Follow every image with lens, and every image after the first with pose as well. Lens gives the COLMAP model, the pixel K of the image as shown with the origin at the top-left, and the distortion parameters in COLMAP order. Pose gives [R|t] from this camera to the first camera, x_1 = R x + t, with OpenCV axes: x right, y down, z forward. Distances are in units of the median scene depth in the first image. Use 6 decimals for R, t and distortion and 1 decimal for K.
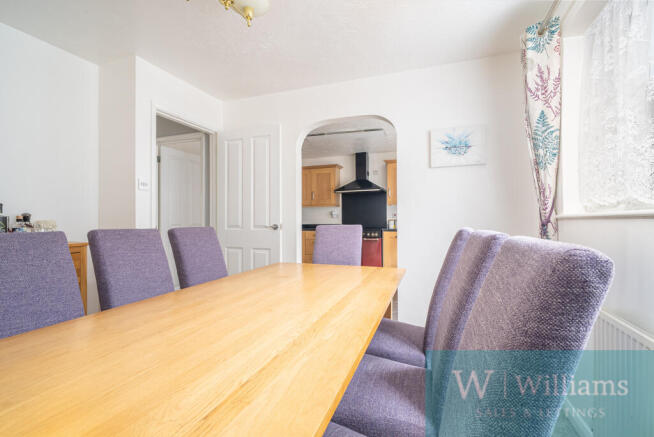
lens RADIAL K [[302.3, 0, 326.9], [0, 302.3, 219.0], [0, 0, 1]] dist [-0.005532, -0.000929]
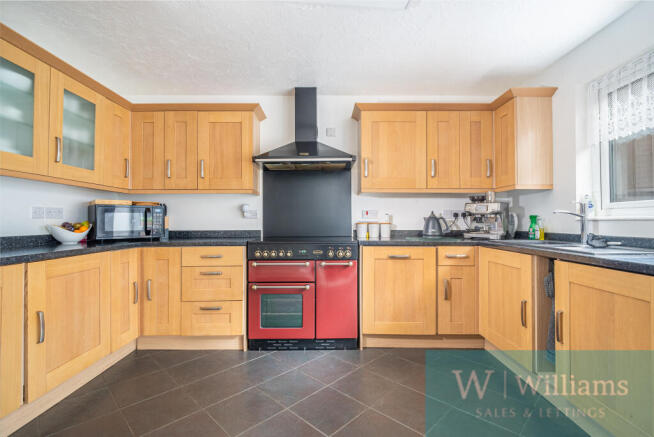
lens RADIAL K [[302.3, 0, 327.2], [0, 302.3, 217.7], [0, 0, 1]] dist [-0.005532, -0.000929]
pose [[0.939824, 0.007338, 0.341581, -0.022980], [-0.001780, 0.999861, -0.016579, 0.003926], [-0.341655, 0.014973, 0.939706, 0.510084]]
